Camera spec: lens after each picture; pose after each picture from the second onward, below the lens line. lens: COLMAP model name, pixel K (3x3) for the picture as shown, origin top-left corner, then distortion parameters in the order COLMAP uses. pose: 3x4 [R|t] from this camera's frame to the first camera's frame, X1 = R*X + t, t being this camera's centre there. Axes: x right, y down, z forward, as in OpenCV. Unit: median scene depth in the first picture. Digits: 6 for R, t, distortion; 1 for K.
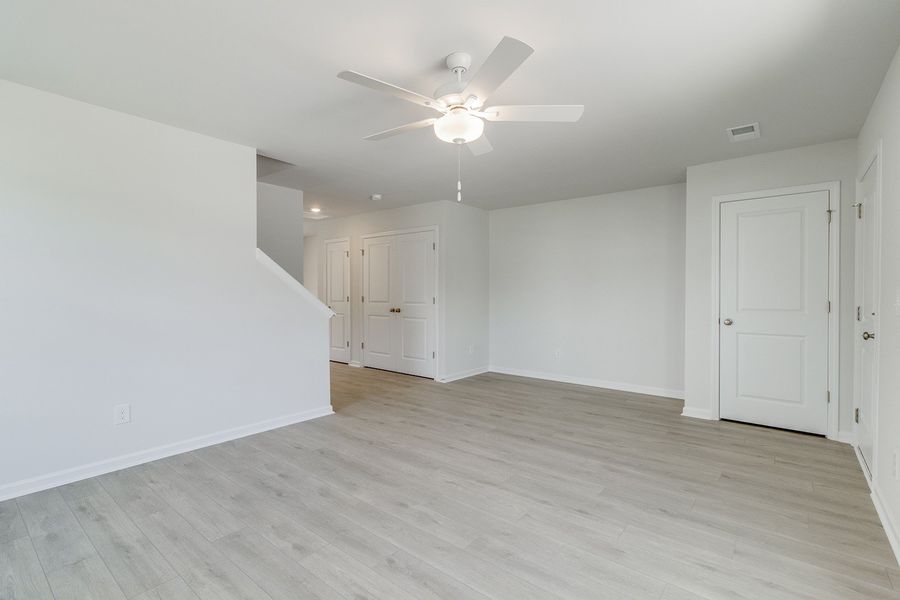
lens RADIAL K [[416.2, 0, 453.4], [0, 416.2, 295.4], [0, 0, 1]] dist [0.003760, 0.000587]
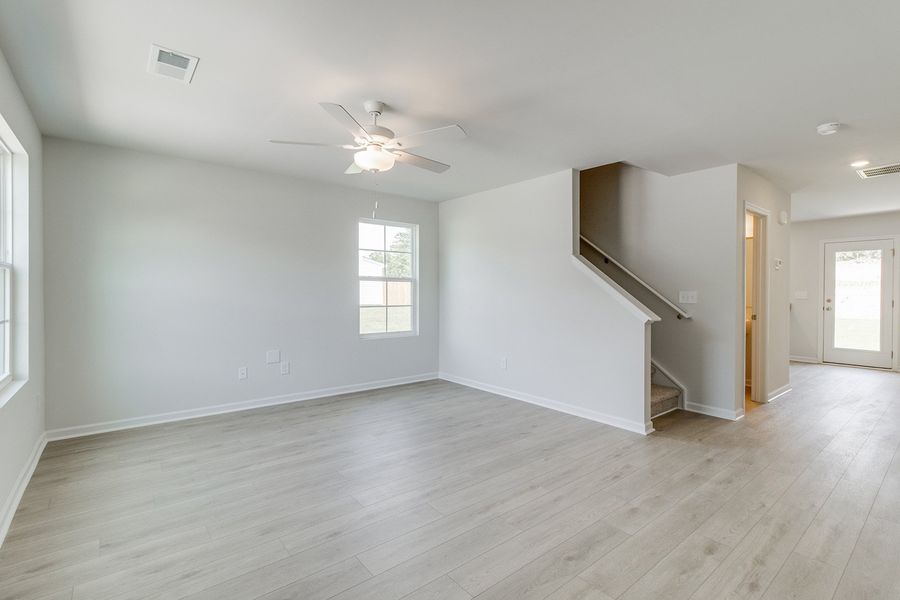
lens RADIAL K [[416.2, 0, 453.4], [0, 416.2, 295.4], [0, 0, 1]] dist [0.003760, 0.000587]
pose [[-0.208017, 0.007293, -0.978098, 0.806389], [-0.013554, 0.999855, 0.010337, -0.008129], [0.978031, 0.015407, -0.207888, 1.013975]]
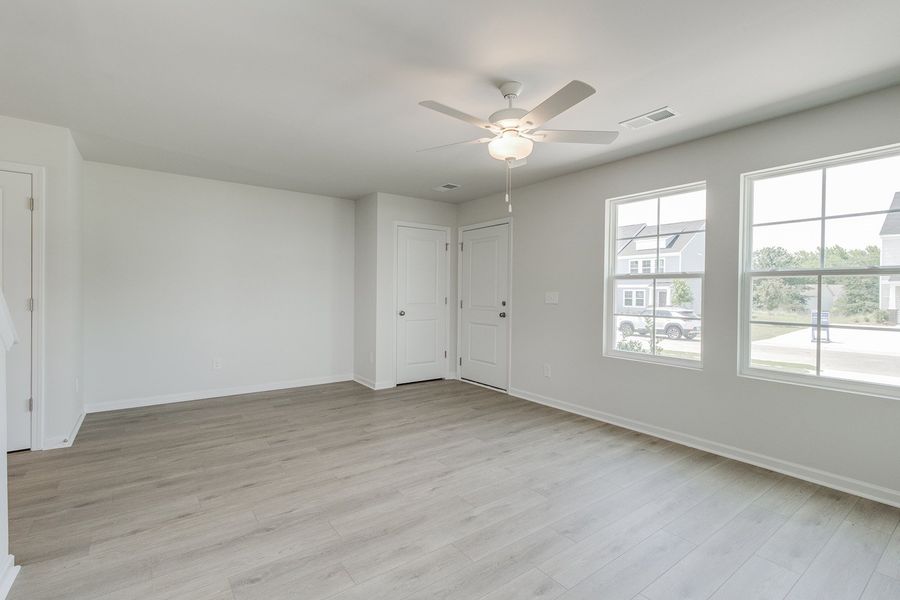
lens RADIAL K [[416.2, 0, 453.4], [0, 416.2, 295.4], [0, 0, 1]] dist [0.003760, 0.000587]
pose [[0.251233, -0.005721, 0.967910, -0.759635], [-0.001909, 0.999978, 0.006406, -0.005141], [-0.967925, -0.003457, 0.251216, 0.586105]]
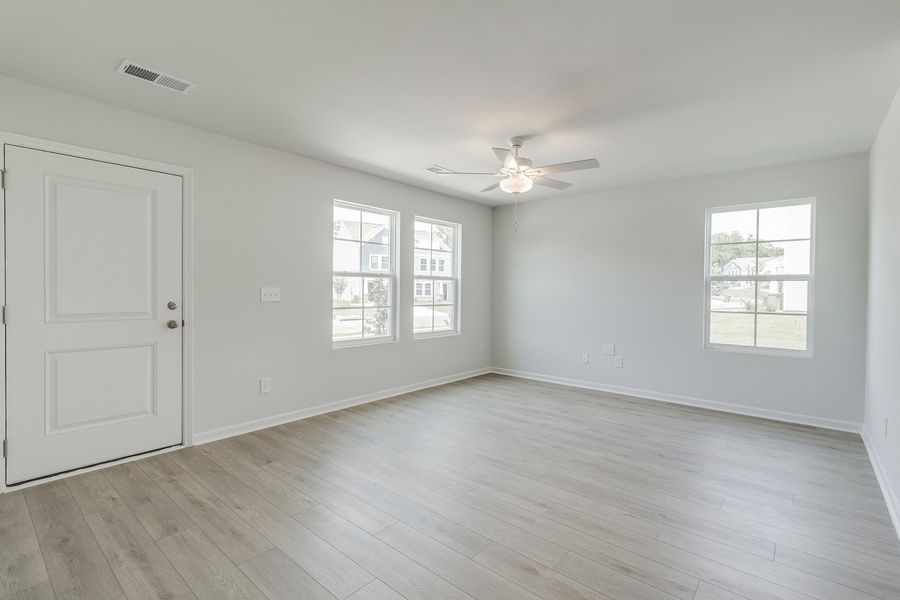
lens RADIAL K [[416.2, 0, 453.4], [0, 416.2, 295.4], [0, 0, 1]] dist [0.003760, 0.000587]
pose [[-0.999564, -0.011843, 0.027038, 0.134529], [-0.011256, 0.999700, 0.021771, -0.016316], [-0.027287, 0.021457, -0.999397, 1.731539]]
